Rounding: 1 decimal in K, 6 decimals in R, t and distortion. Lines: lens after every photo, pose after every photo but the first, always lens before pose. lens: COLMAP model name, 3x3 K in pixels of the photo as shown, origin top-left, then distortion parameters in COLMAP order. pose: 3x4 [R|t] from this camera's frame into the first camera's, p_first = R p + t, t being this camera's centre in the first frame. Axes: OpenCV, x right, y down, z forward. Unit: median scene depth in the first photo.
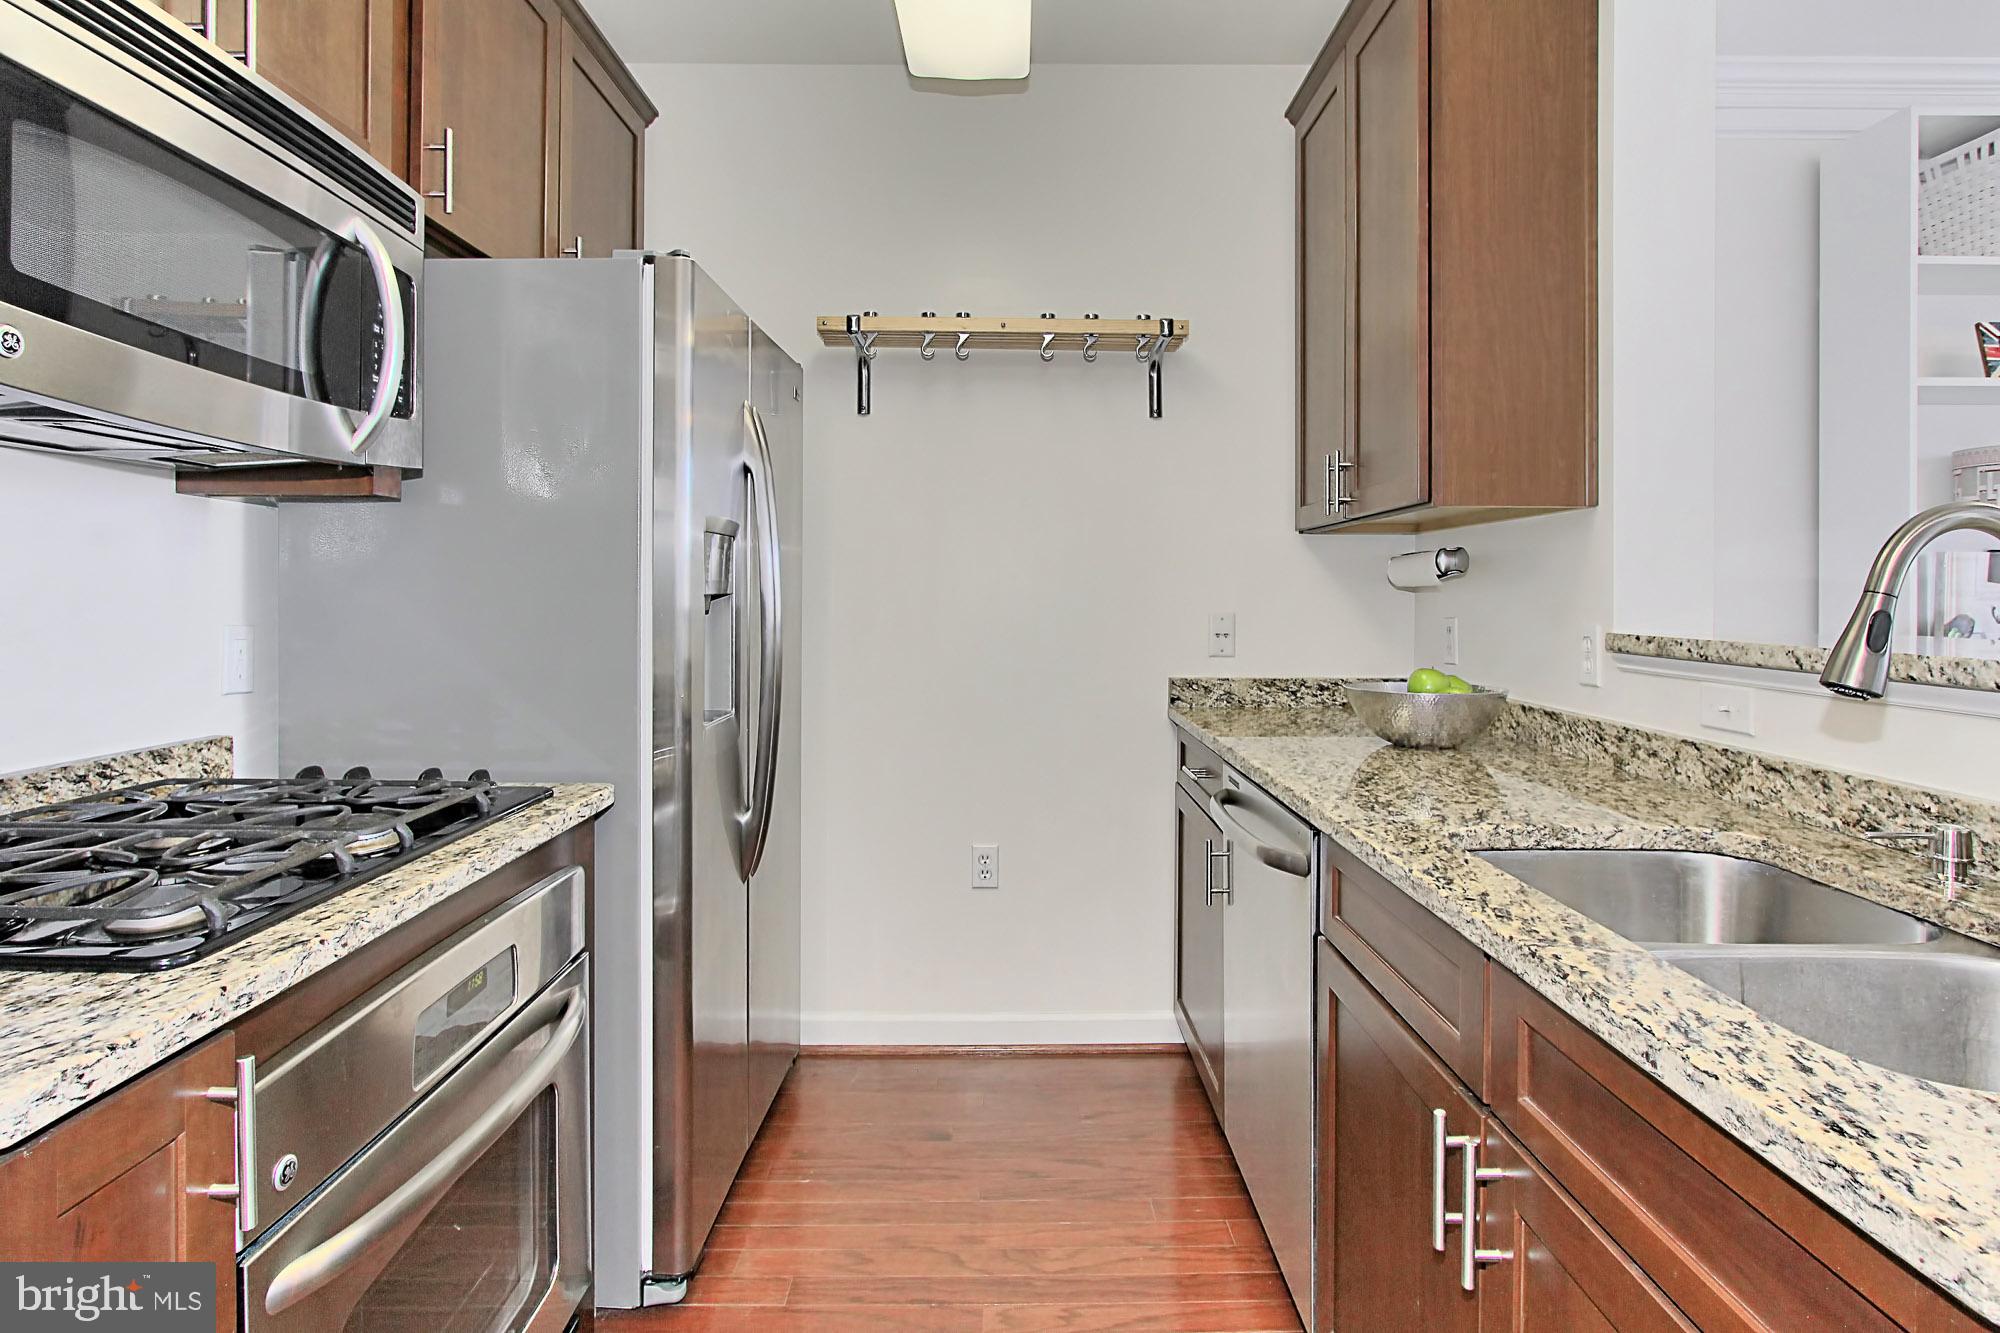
lens RADIAL K [[1096.5, 0, 973.6], [0, 1096.5, 594.3], [0, 0, 1]] dist [-0.014452, 0.008311]
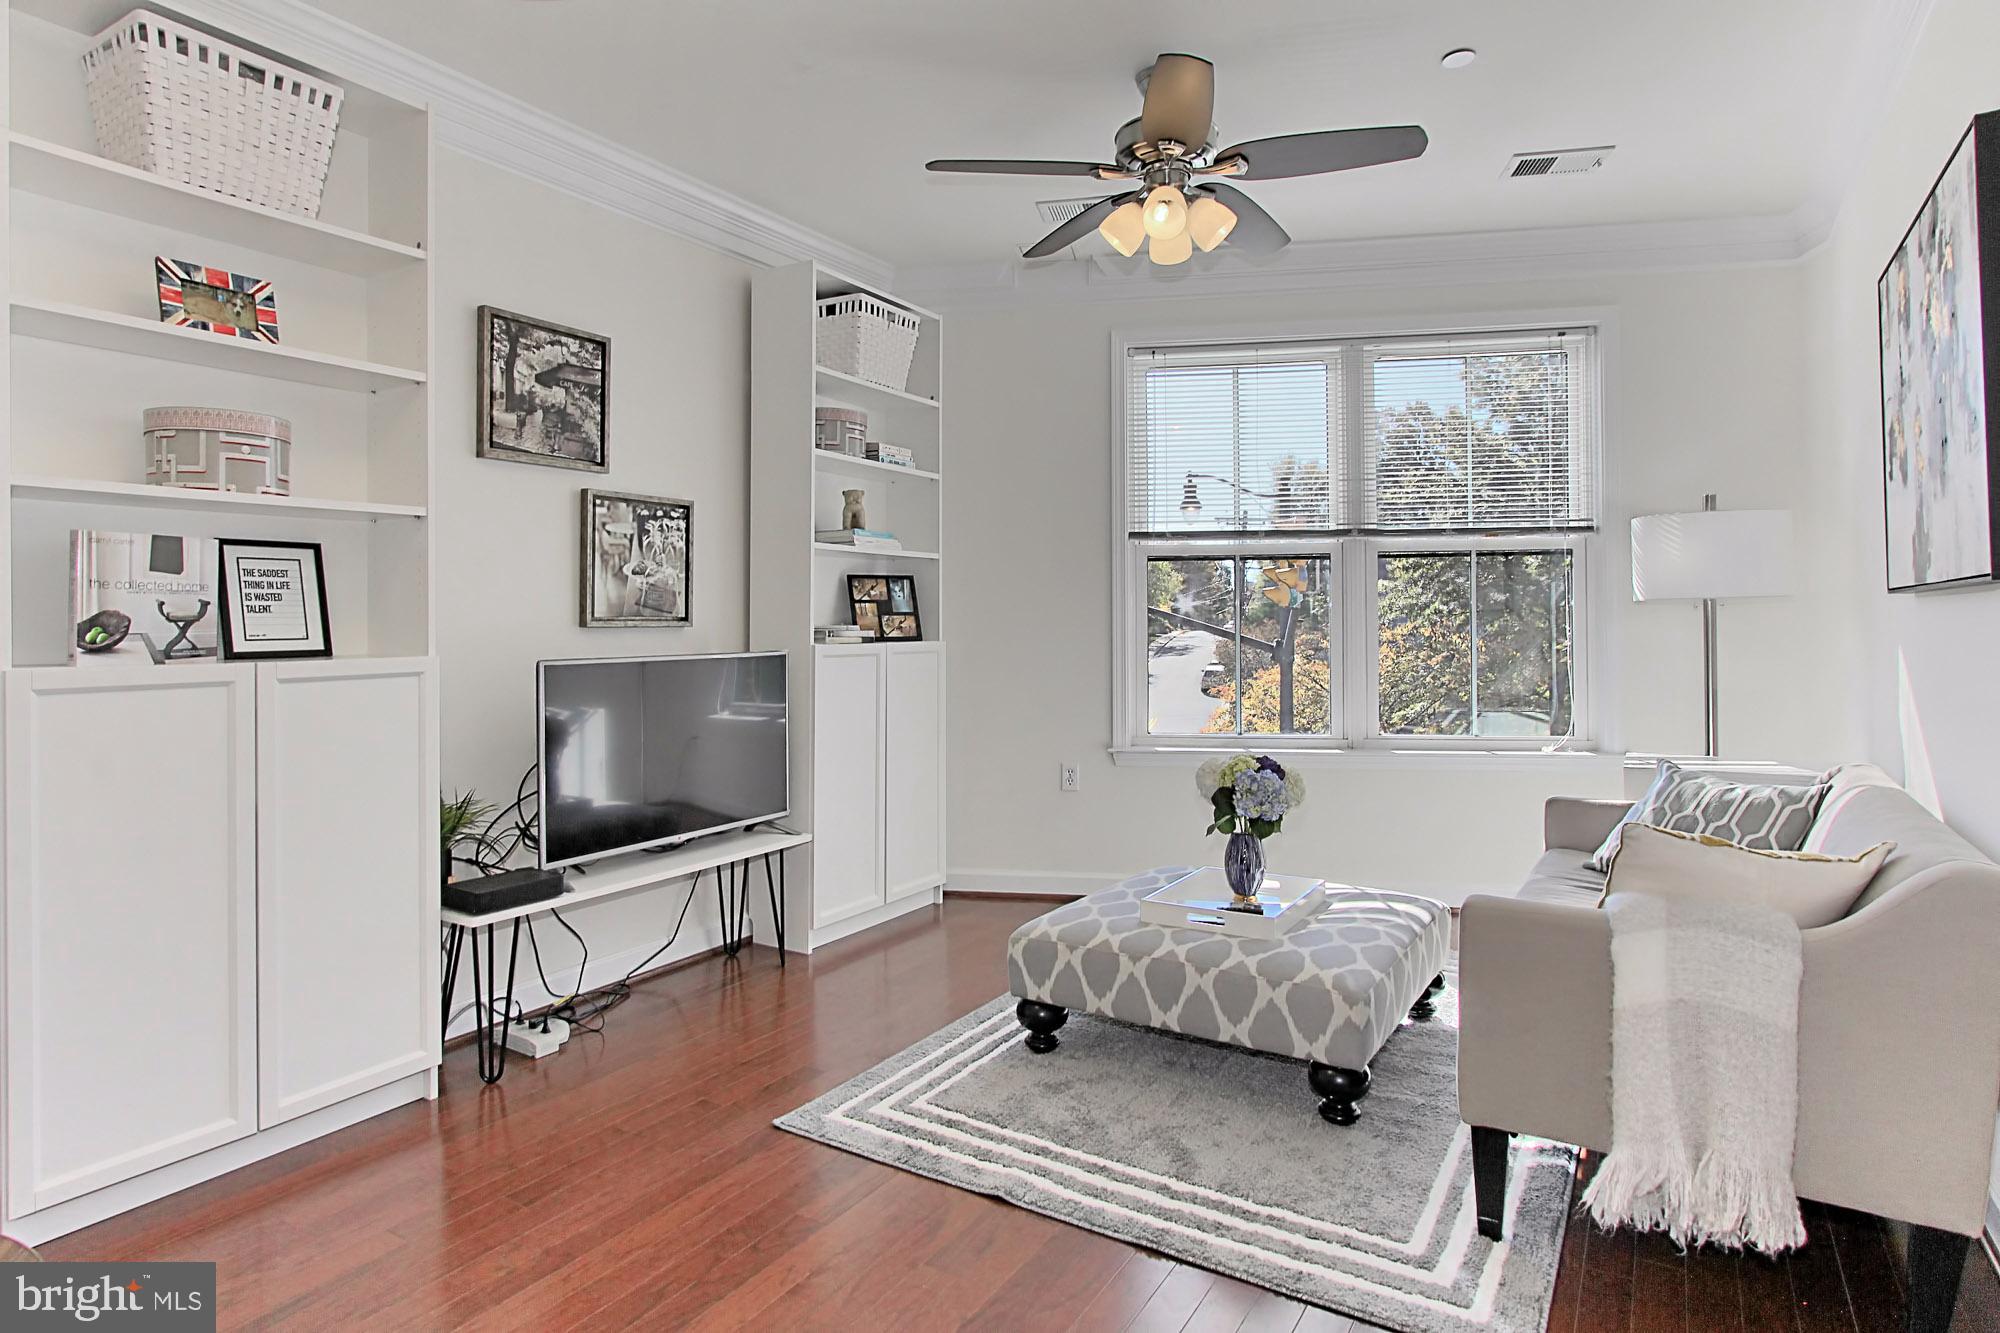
lens RADIAL K [[1096.5, 0, 1063.2], [0, 1096.5, 611.3], [0, 0, 1]] dist [-0.014452, 0.008311]
pose [[0.501677, 0.005587, 0.865037, 0.780598], [0.009514, 0.999883, -0.011976, 0.047787], [-0.865003, 0.014238, 0.501565, 0.005009]]
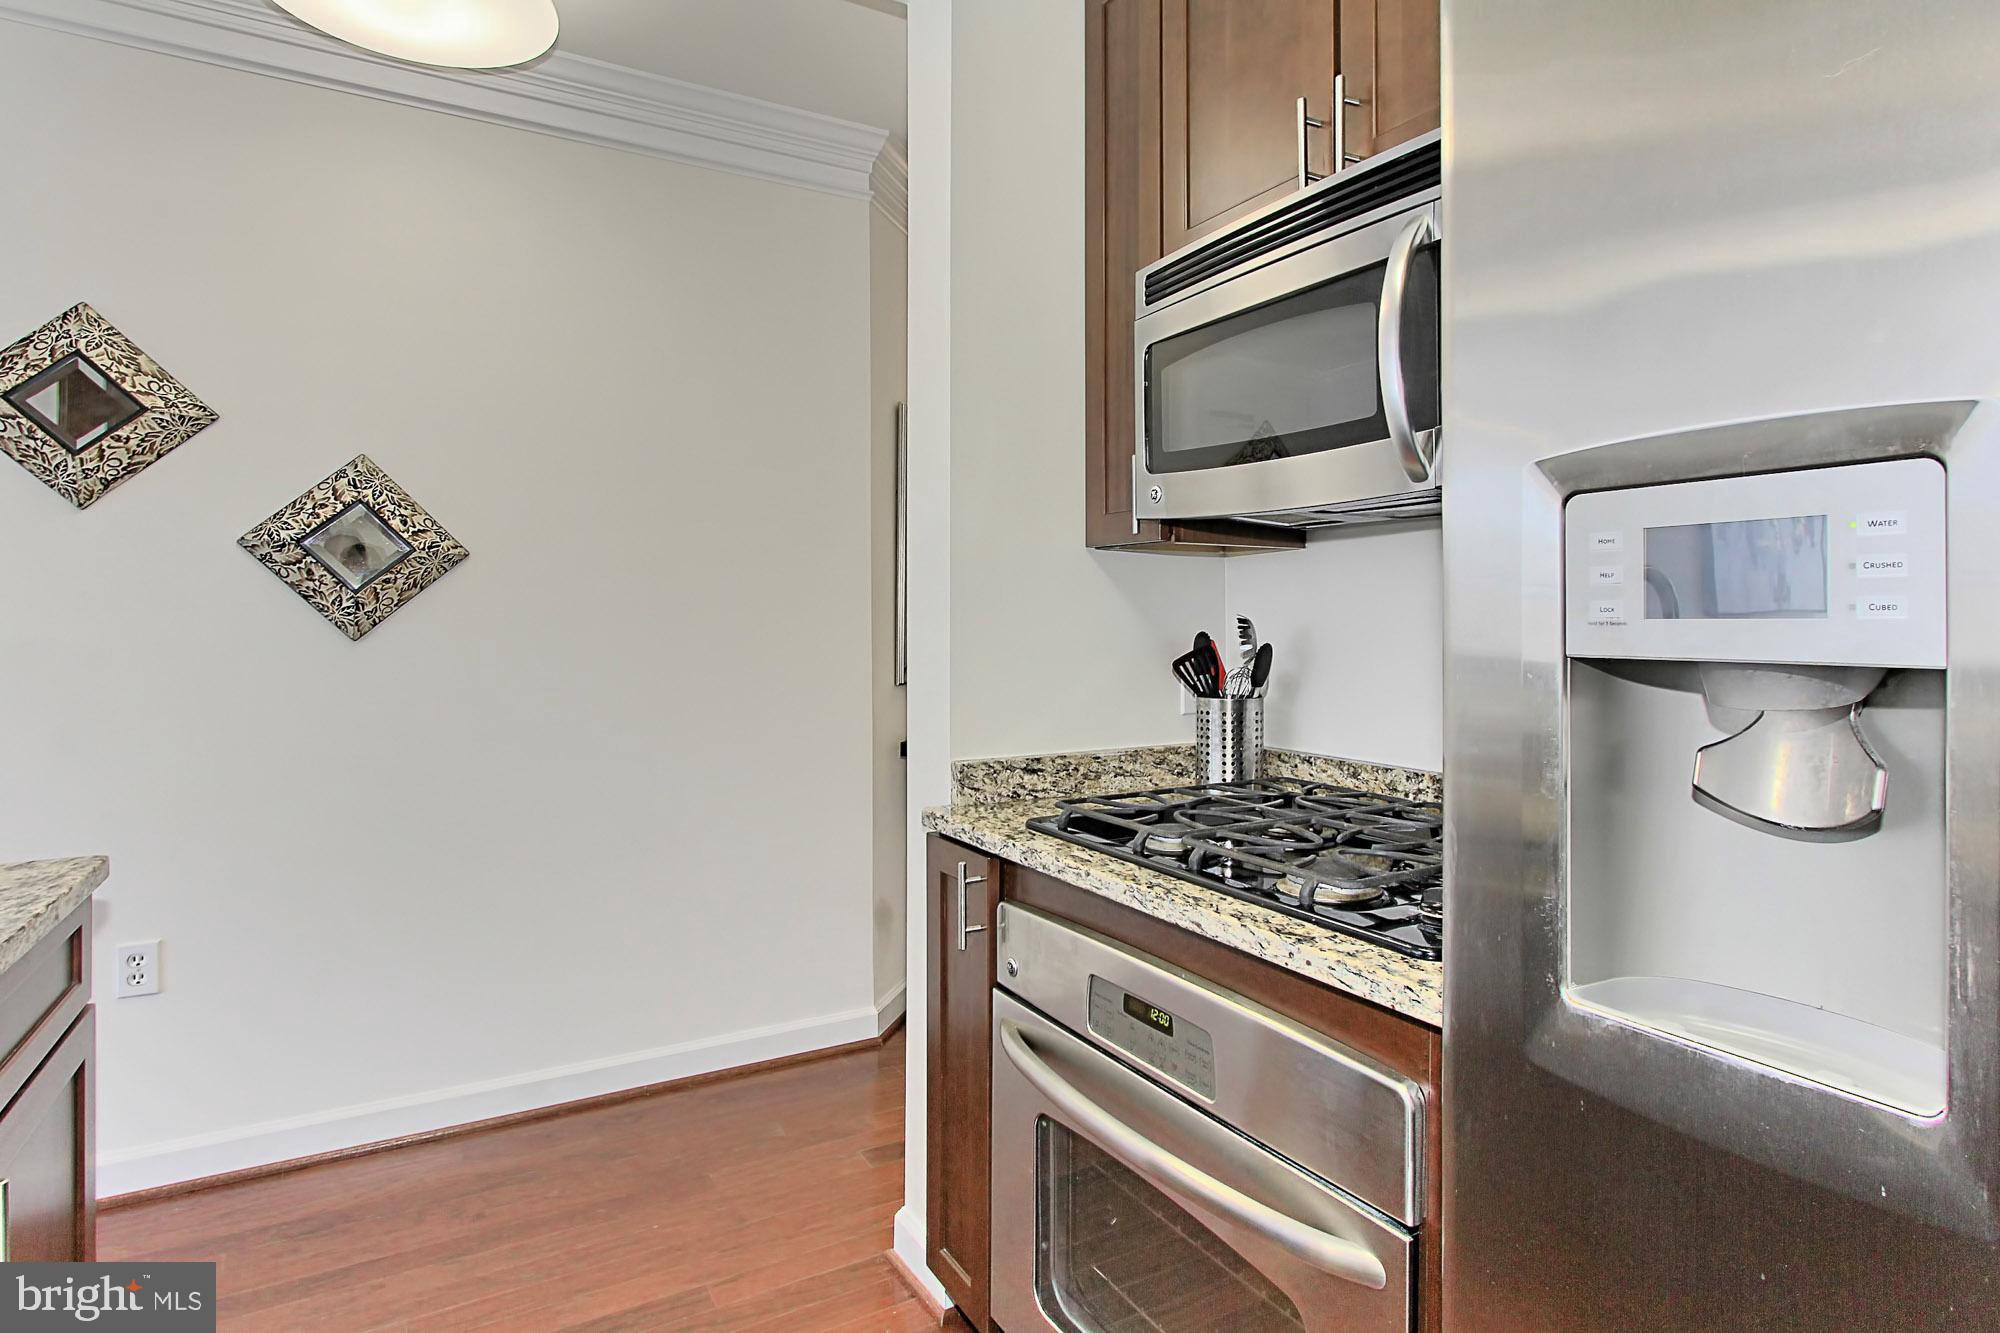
lens RADIAL K [[1037.2, 0, 1023.0], [0, 1037.2, 612.8], [0, 0, 1]] dist [-0.002418, -0.000094]
pose [[-0.856785, -0.005775, -0.515641, 0.096277], [-0.005284, 0.999983, -0.002419, -0.011311], [0.515647, 0.000652, -0.856801, 1.190309]]
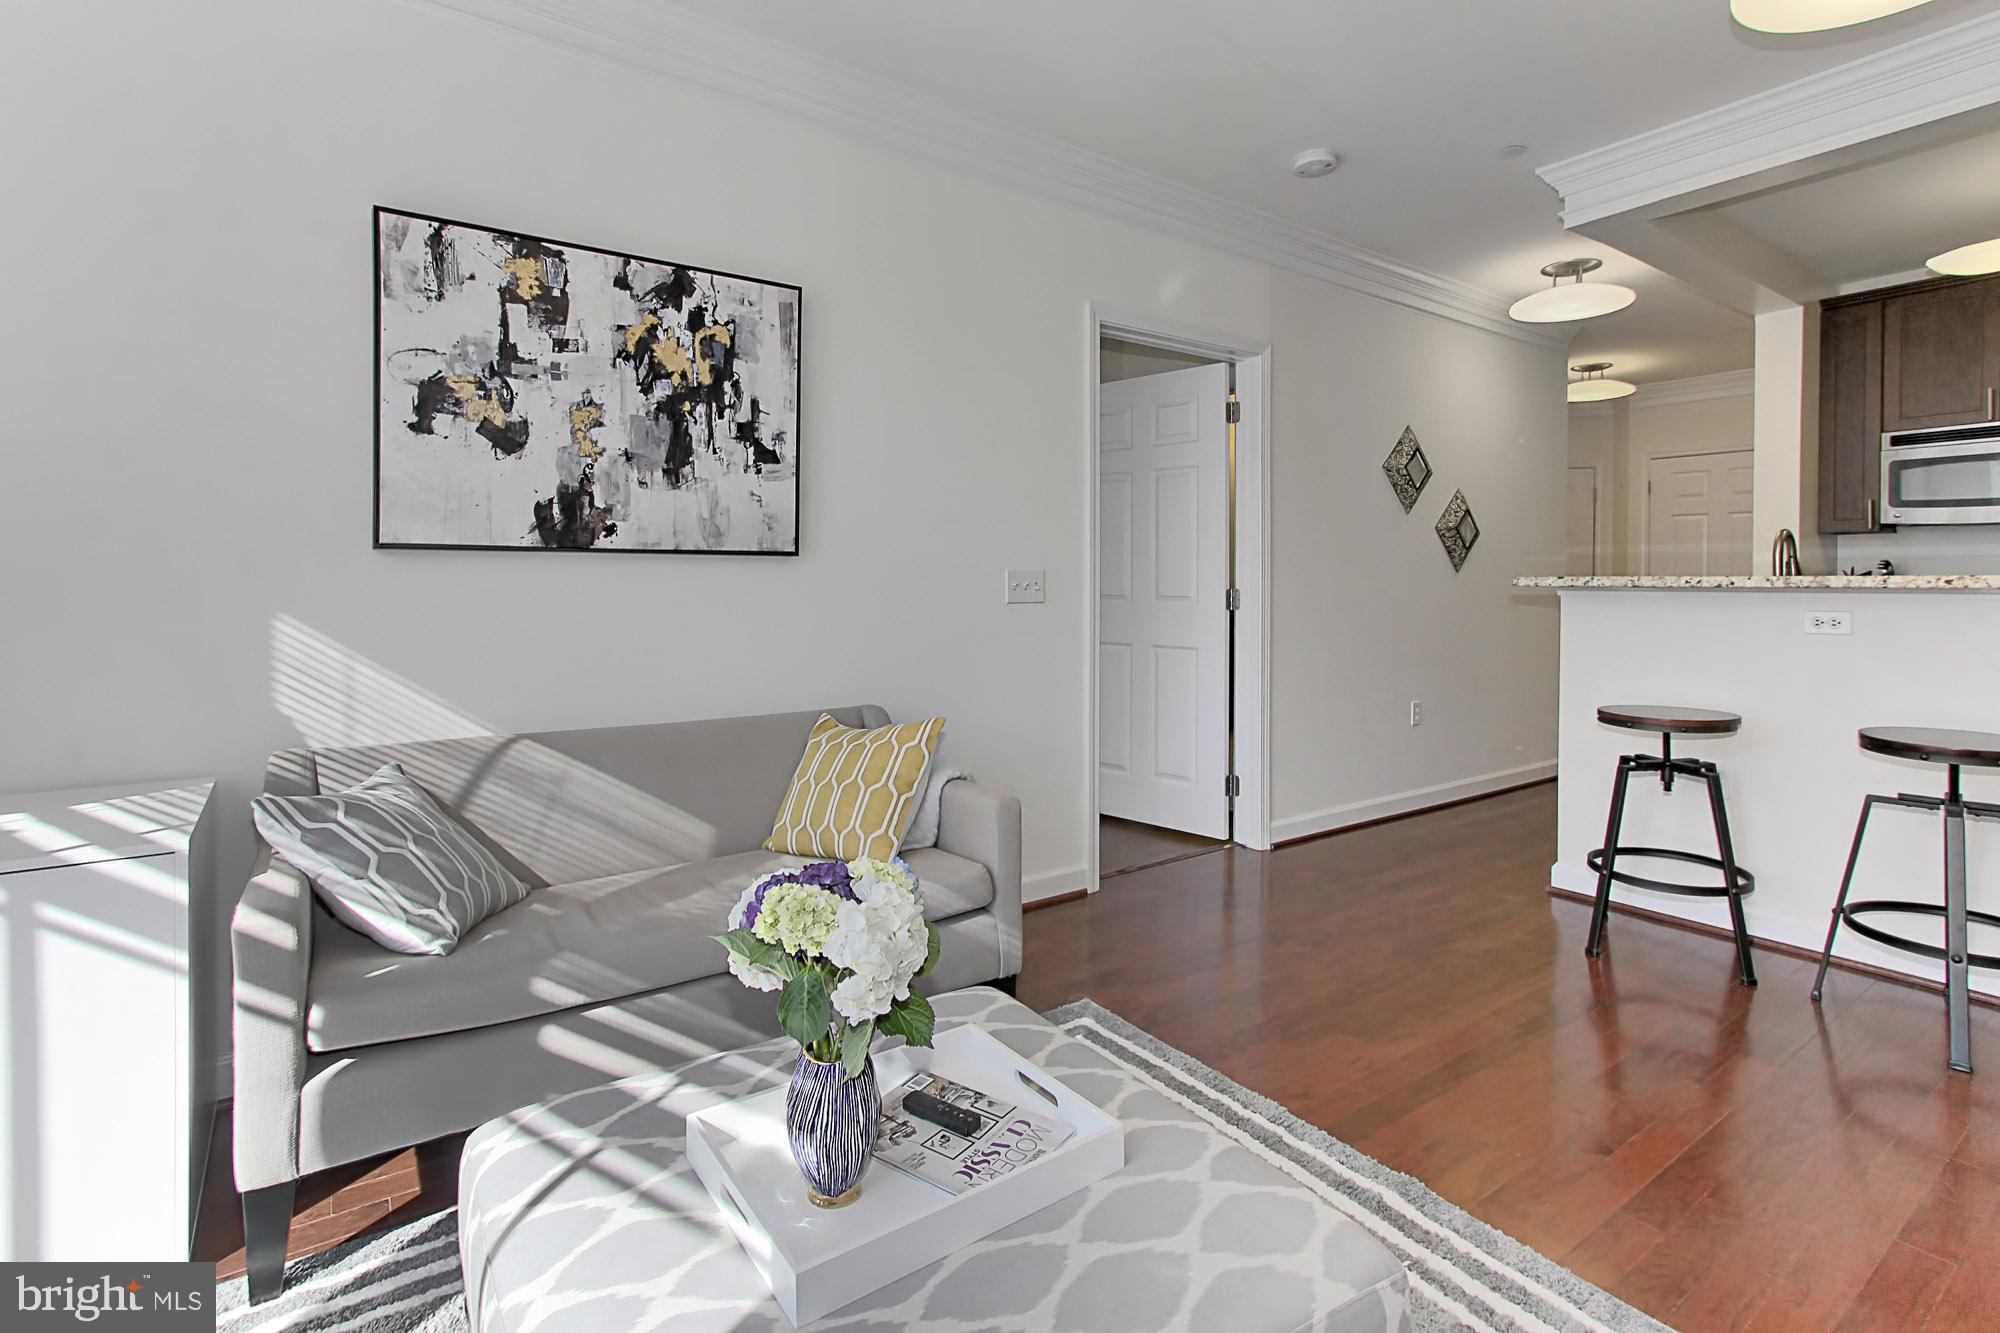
lens RADIAL K [[943.6, 0, 1051.3], [0, 943.6, 580.3], [0, 0, 1]] dist [0.010324, -0.000250]
pose [[-0.801499, -0.002624, -0.597990, 2.521140], [-0.005887, 0.999977, 0.003503, 0.047509], [0.597967, 0.006328, -0.801496, 1.115767]]
